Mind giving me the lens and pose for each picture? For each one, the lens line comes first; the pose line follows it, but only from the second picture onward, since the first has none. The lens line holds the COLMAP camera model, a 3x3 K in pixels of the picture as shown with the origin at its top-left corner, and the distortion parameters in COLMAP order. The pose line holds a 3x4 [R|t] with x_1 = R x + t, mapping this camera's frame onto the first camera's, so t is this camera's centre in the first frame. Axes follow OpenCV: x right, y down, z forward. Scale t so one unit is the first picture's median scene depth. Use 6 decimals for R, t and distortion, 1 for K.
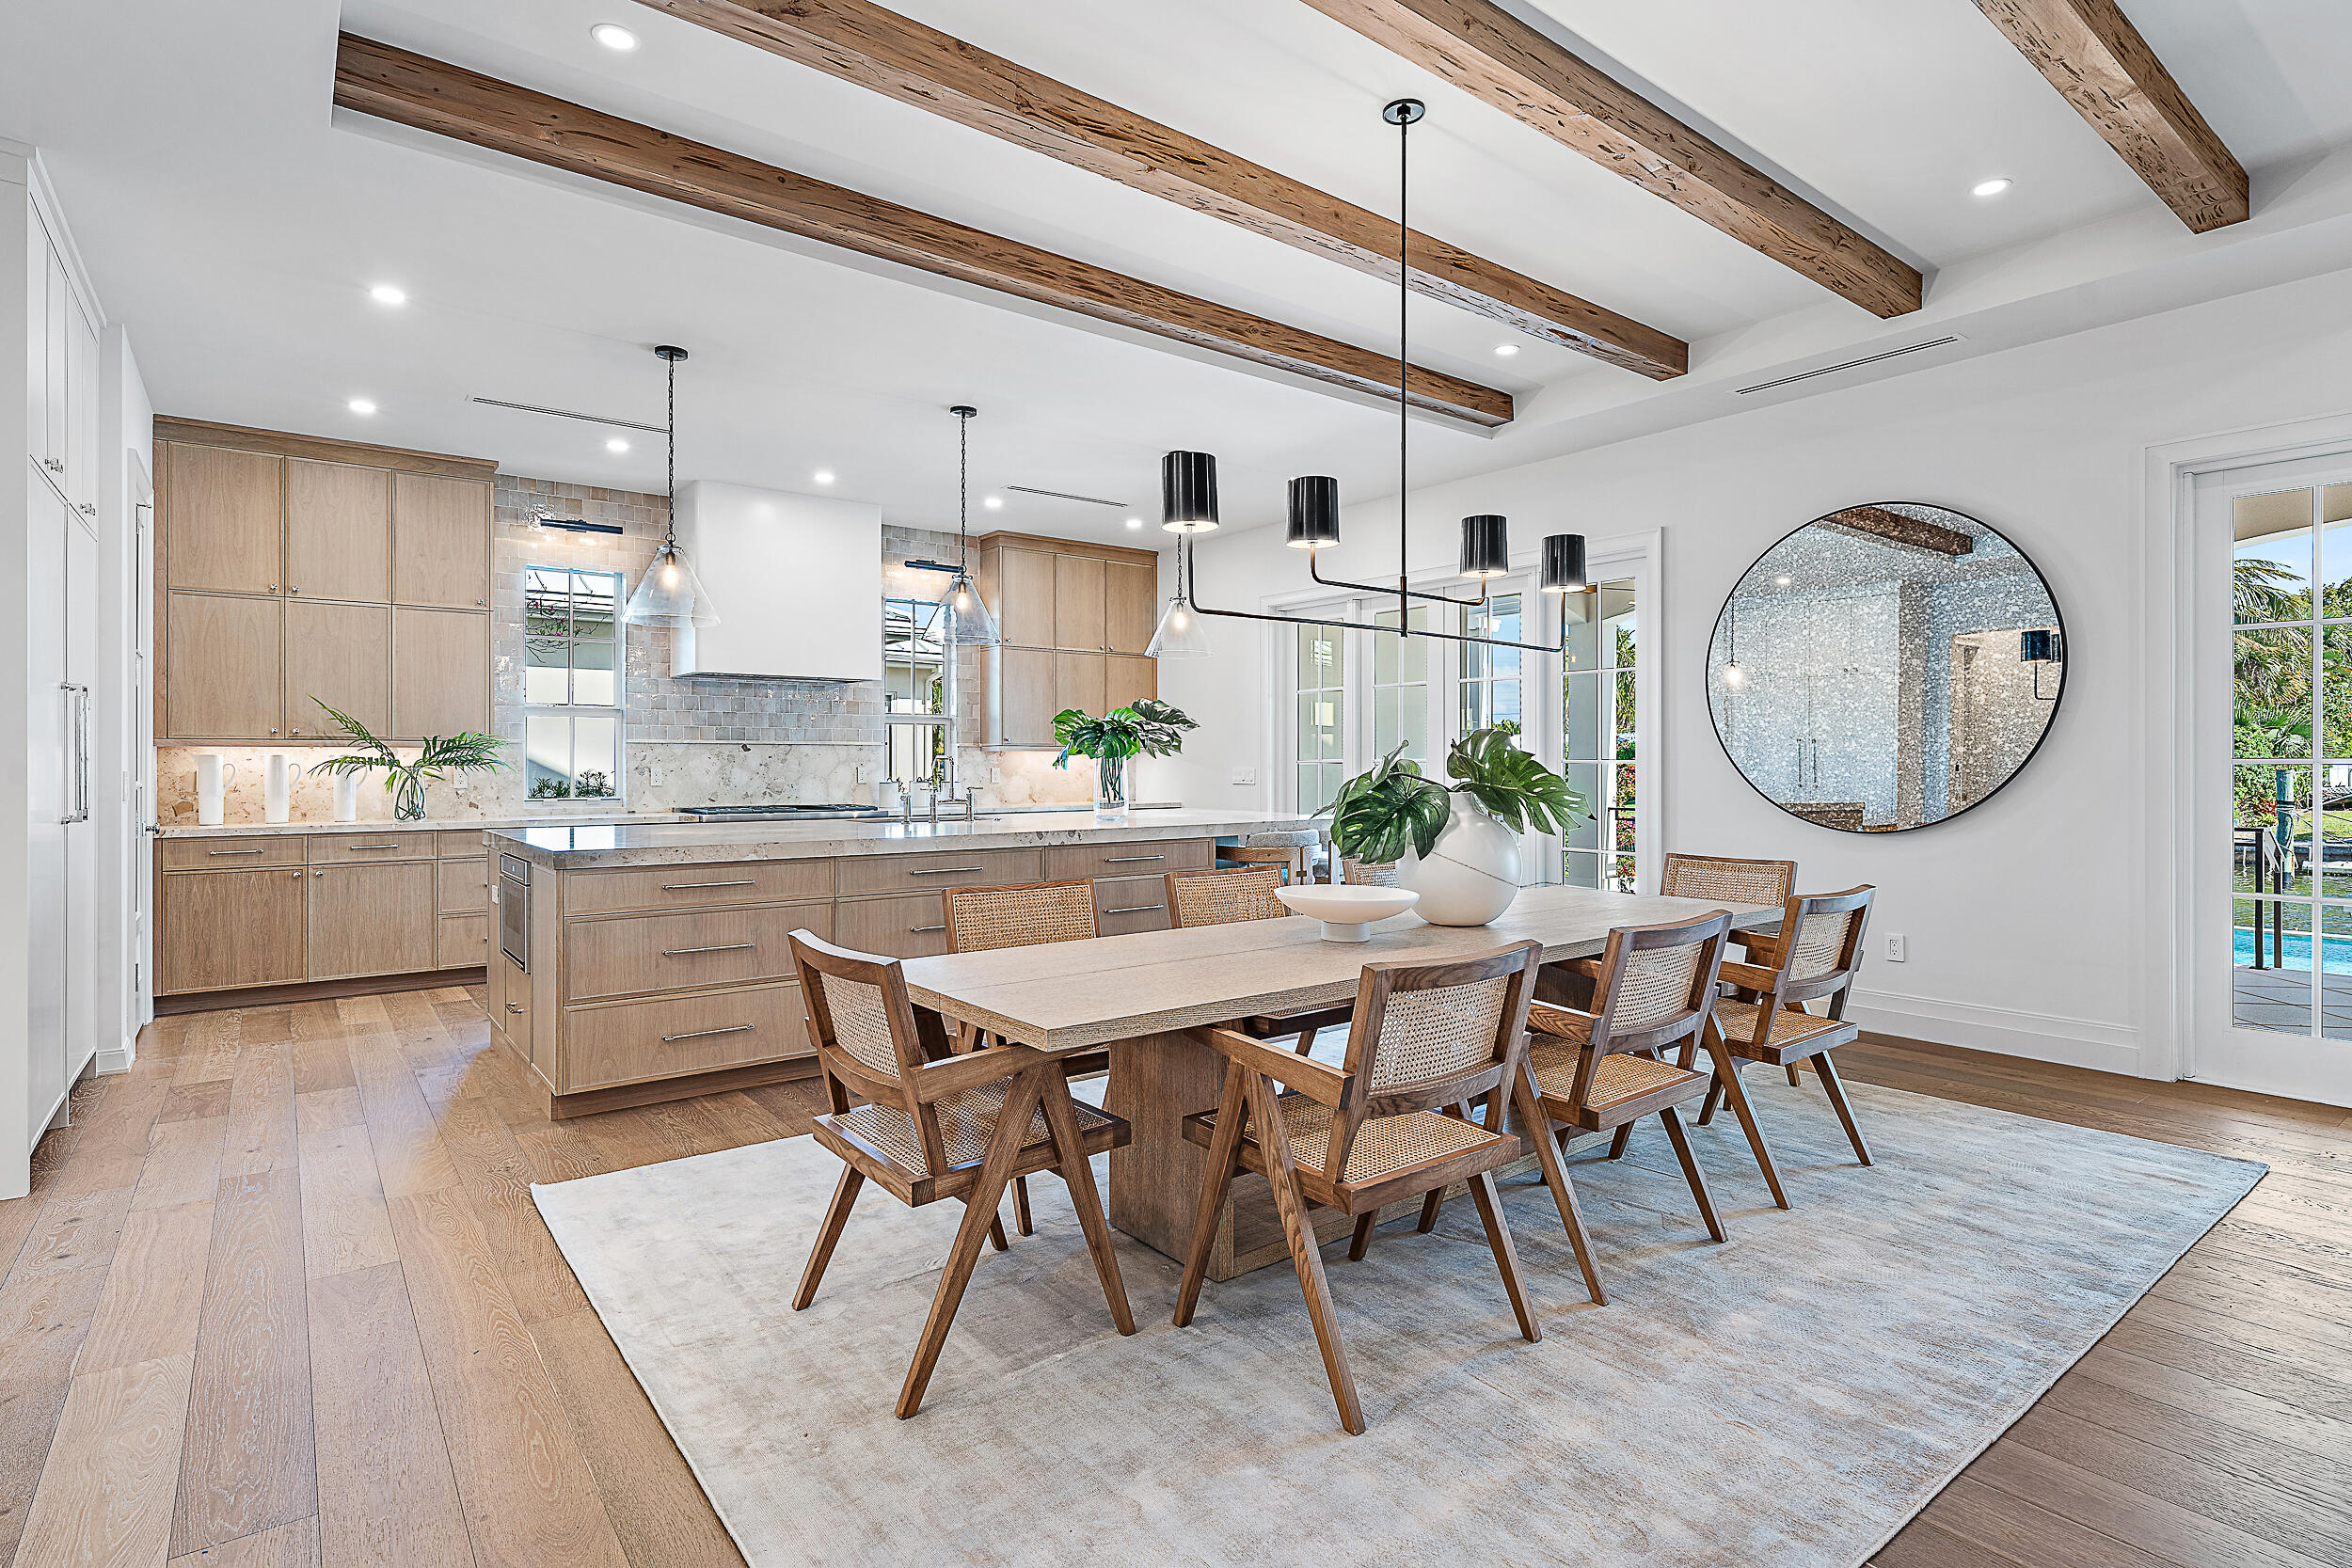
lens RADIAL K [[1152.4, 0, 1176.3], [0, 1152.4, 769.2], [0, 0, 1]] dist [0.006659, -0.001750]
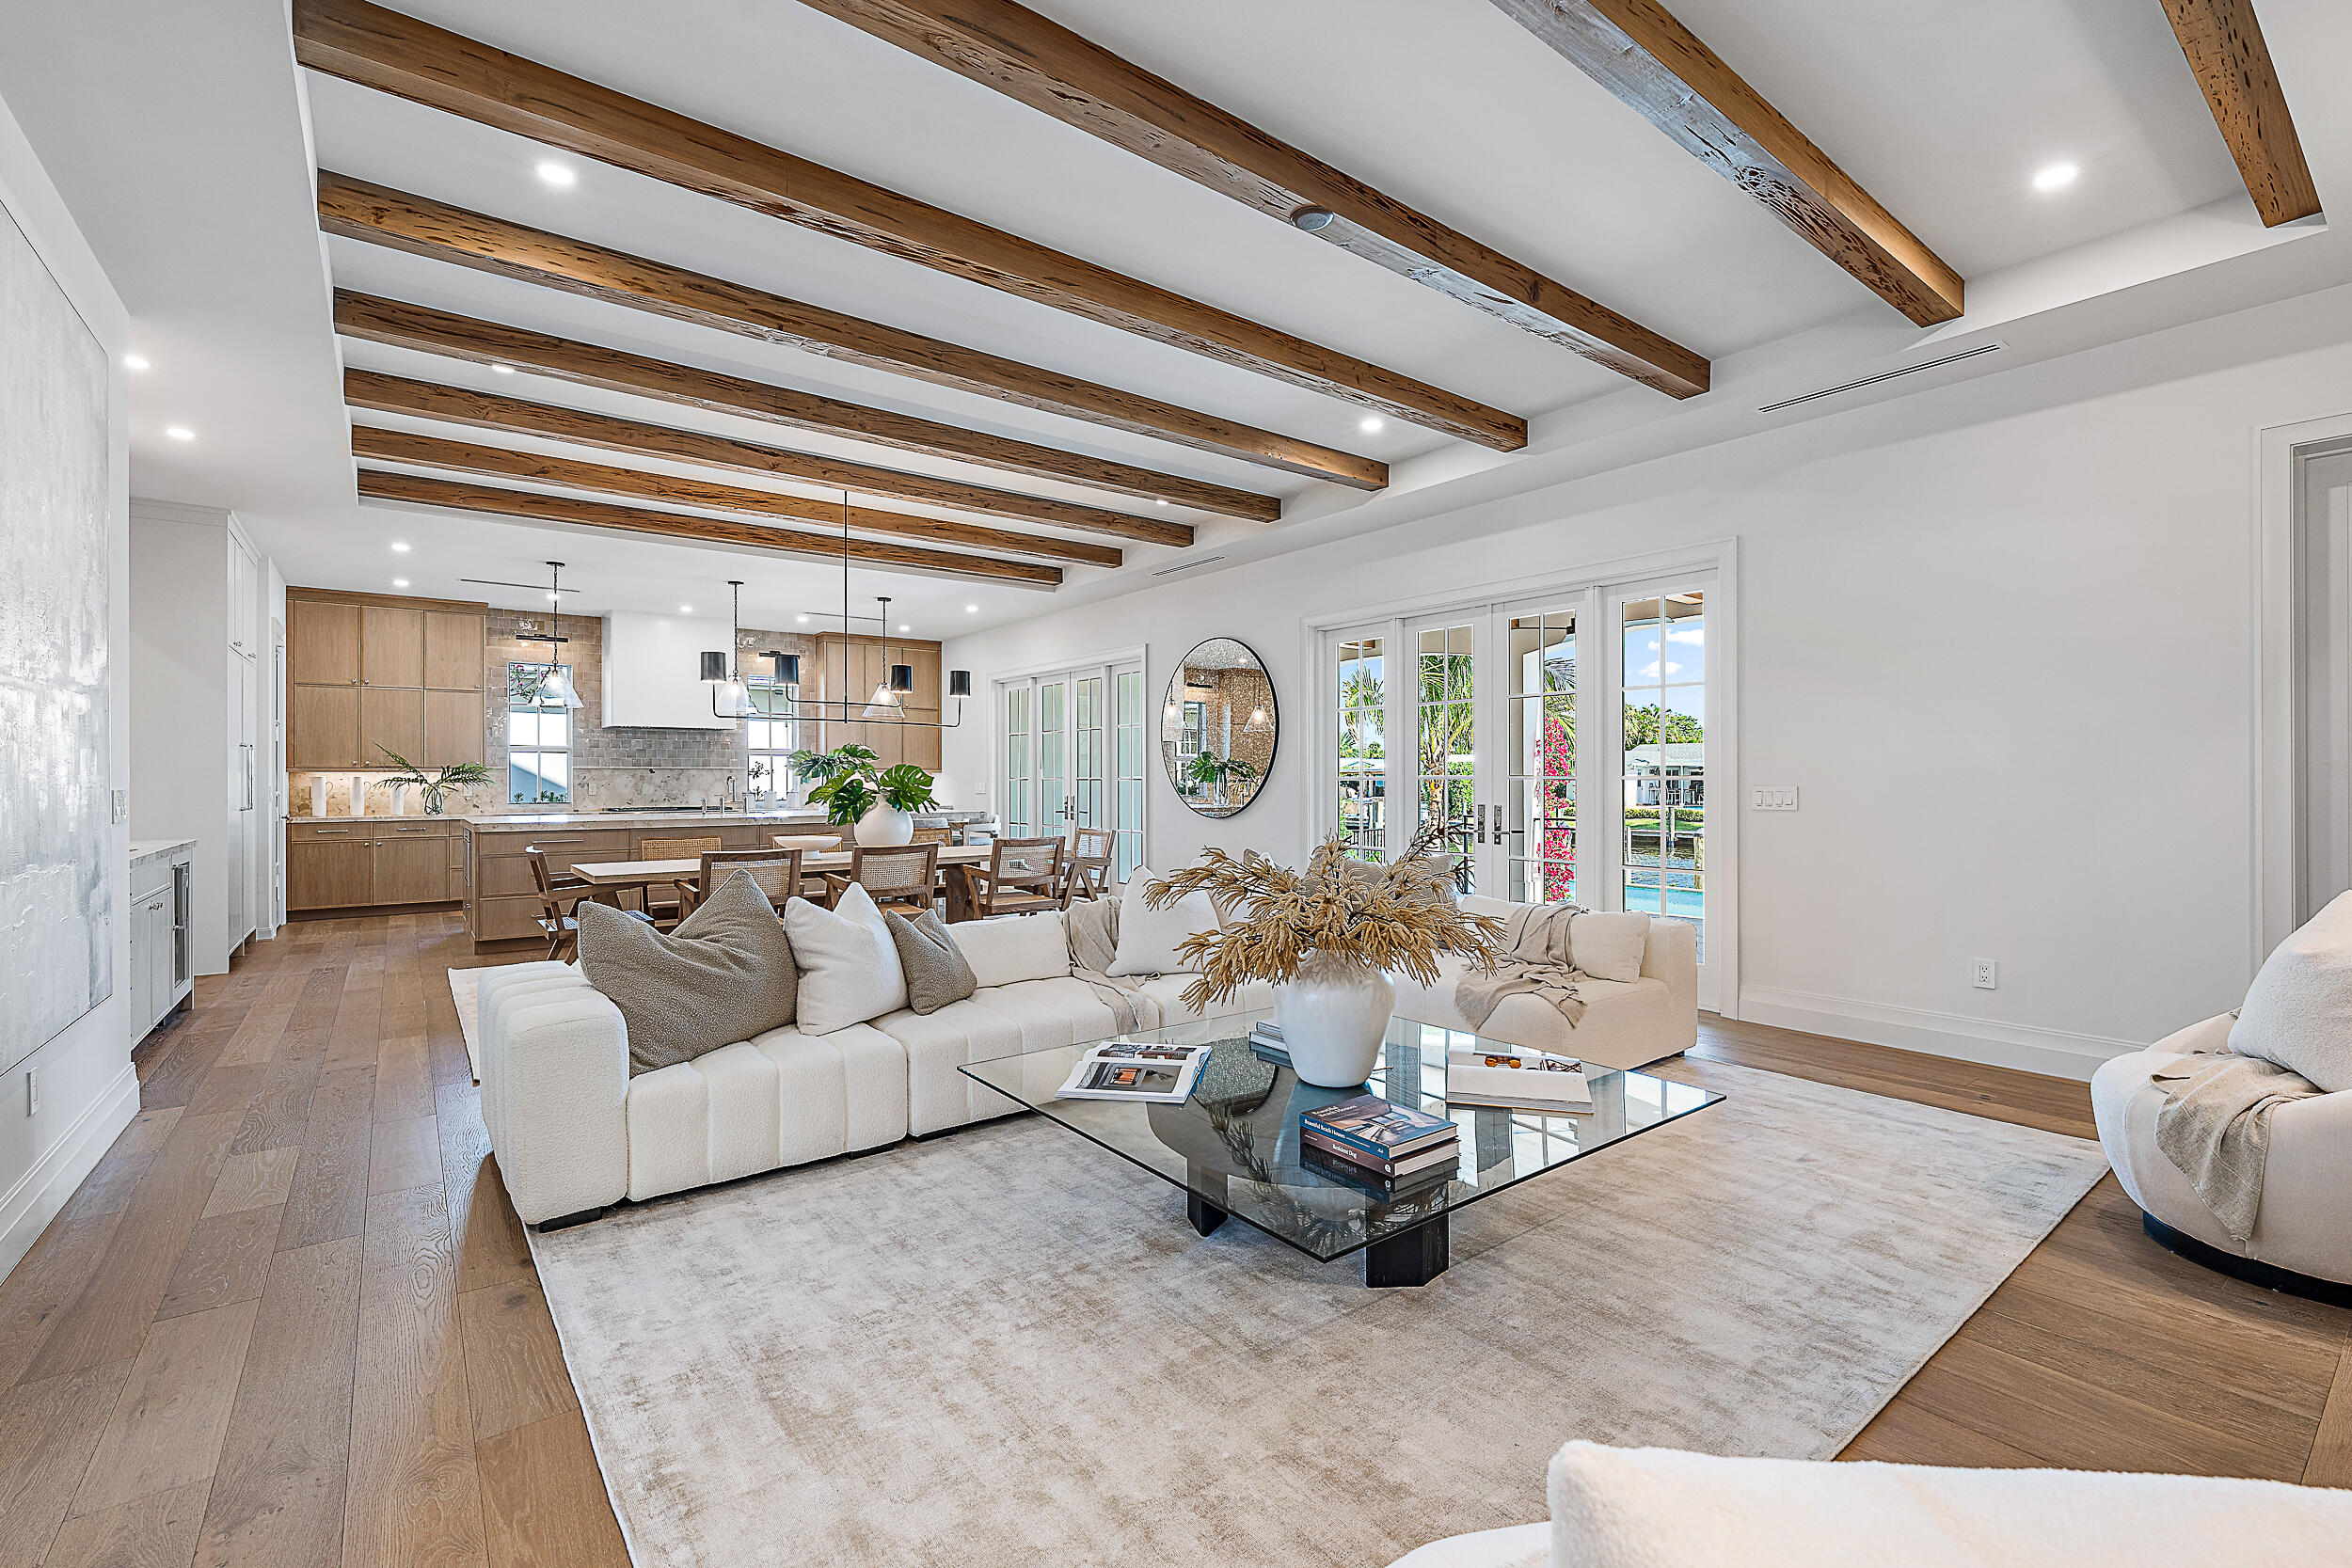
lens RADIAL K [[979.6, 0, 1137.4], [0, 979.6, 784.5], [0, 0, 1]] dist [0.003047, 0.000379]
pose [[0.999904, -0.001589, -0.013745, 0.418564], [0.001579, 0.999998, -0.000749, 0.002539], [0.013746, 0.000728, 0.999905, -0.462324]]
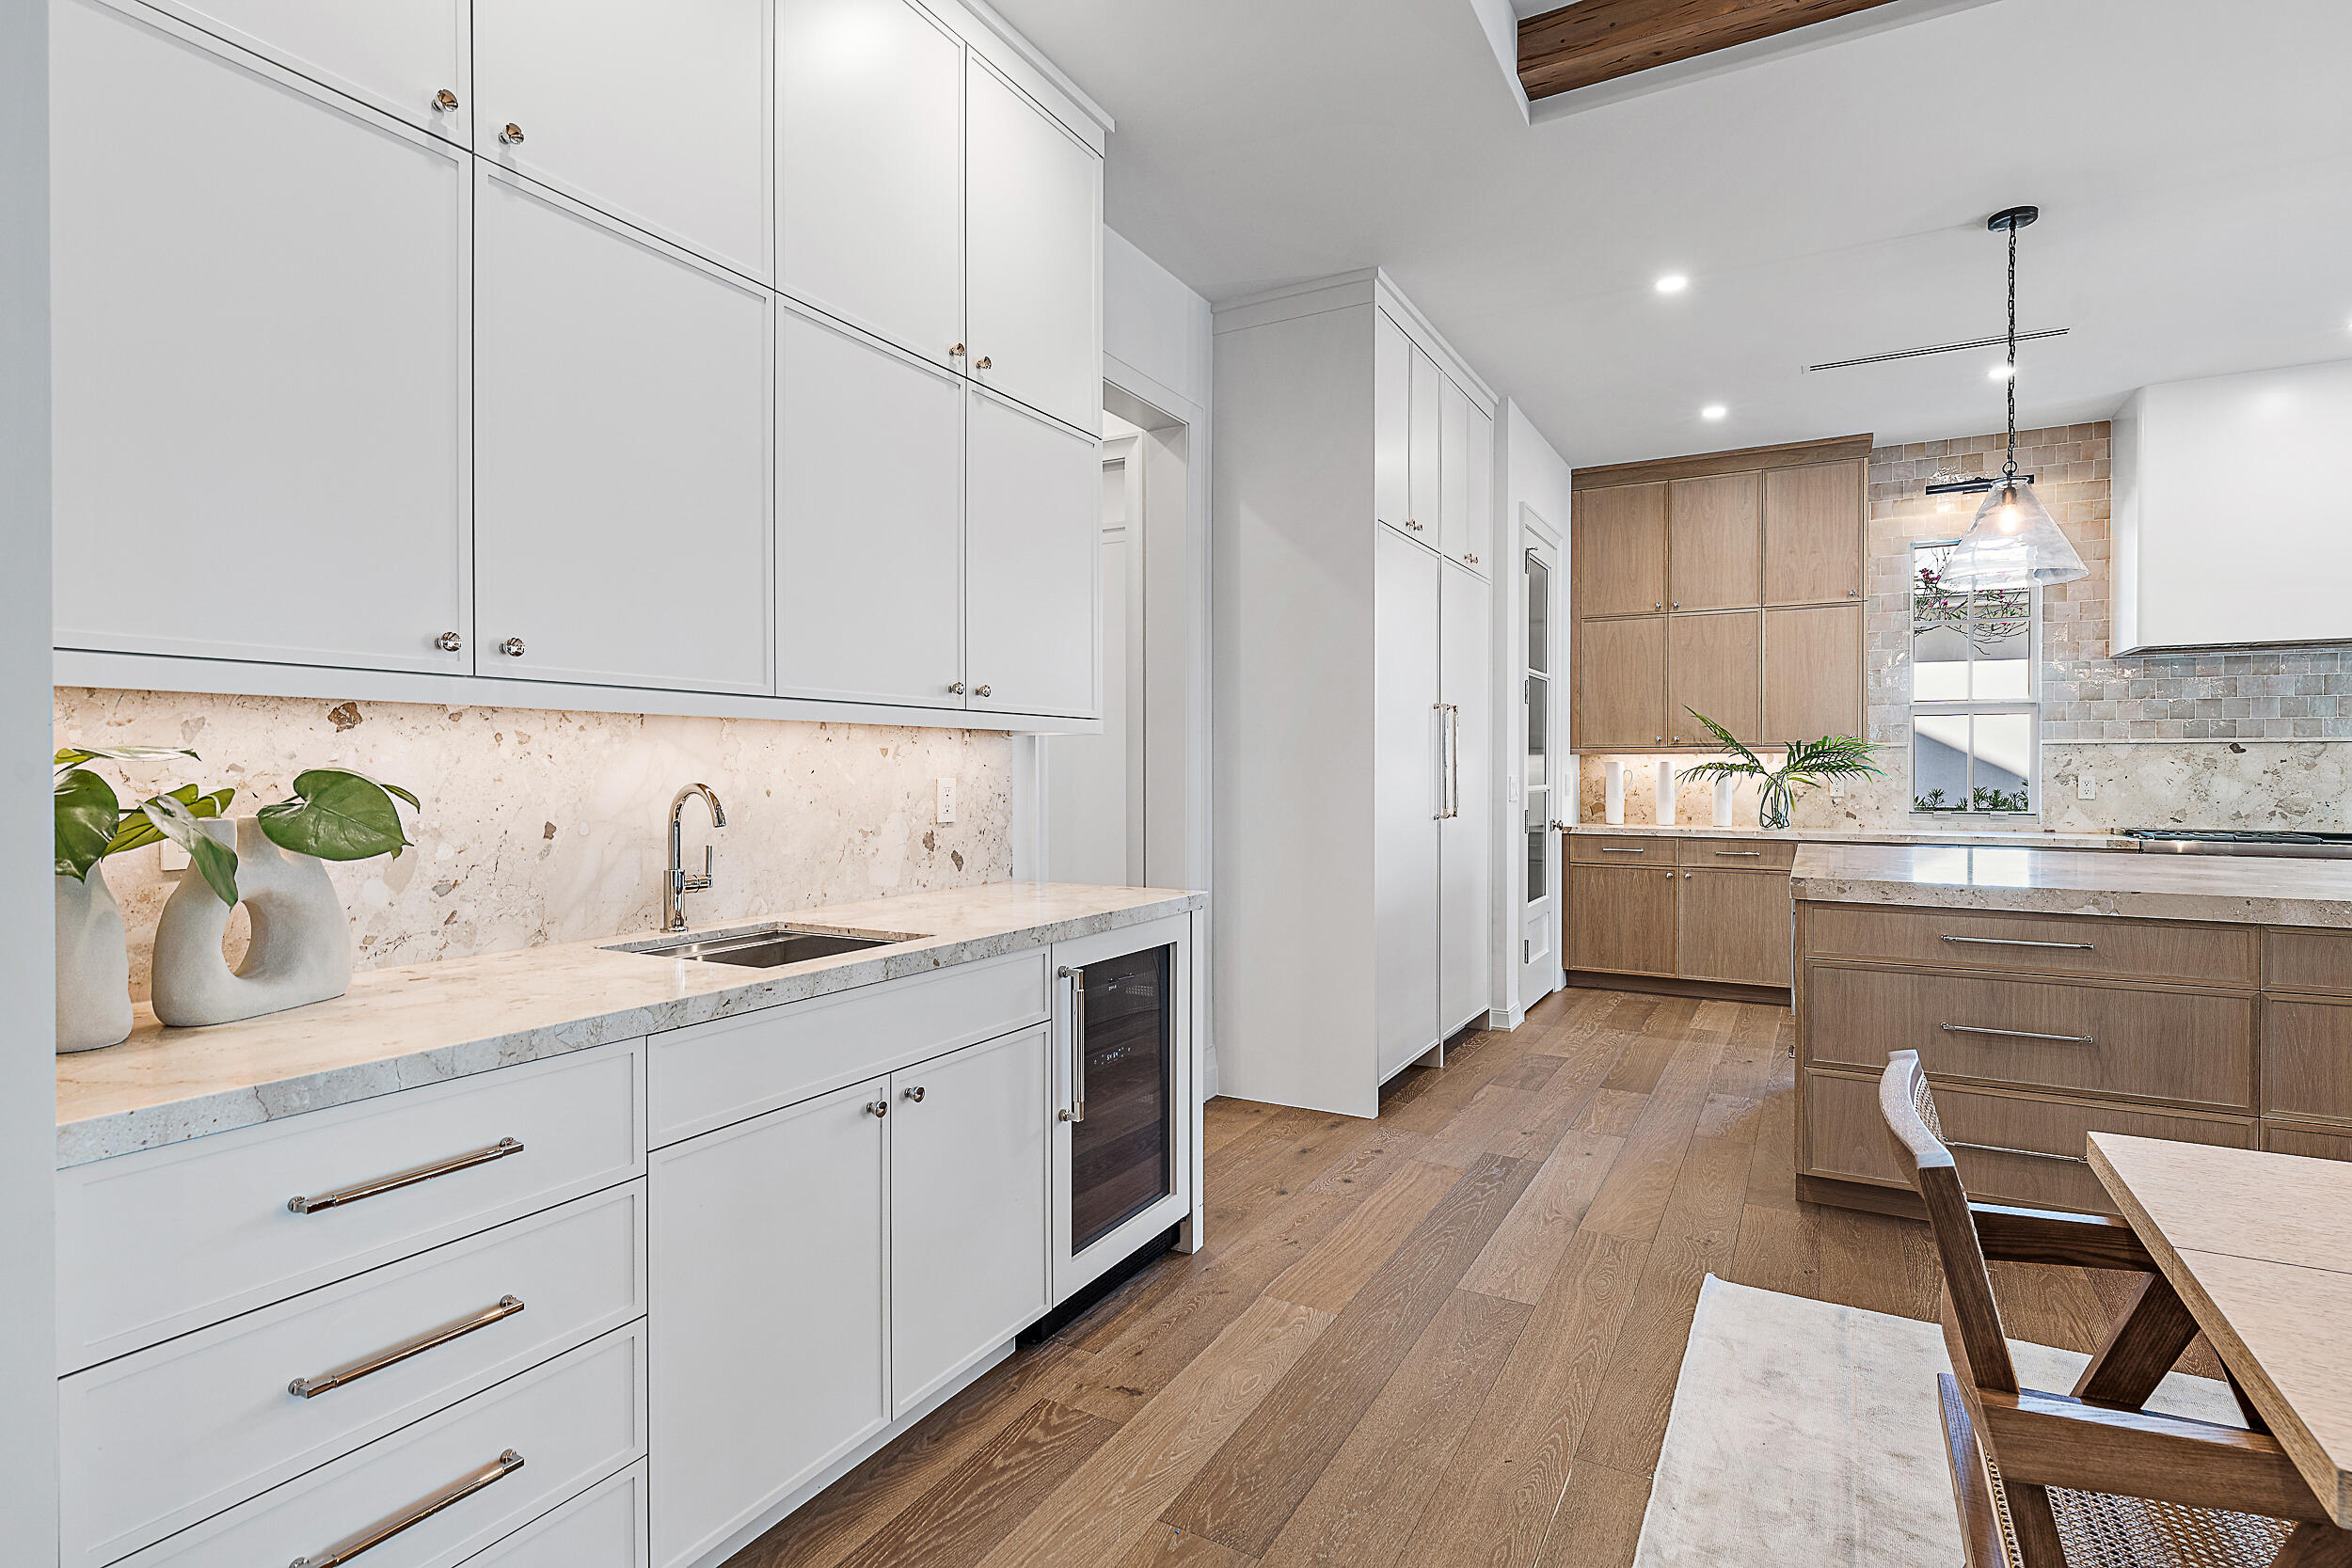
lens RADIAL K [[1152.4, 0, 1177.5], [0, 1152.4, 774.6], [0, 0, 1]] dist [0.006659, -0.001750]
pose [[0.392245, 0.005596, -0.919844, 0.030218], [-0.005823, 0.999977, 0.003601, -0.001548], [0.919842, 0.003944, 0.392268, 0.166771]]
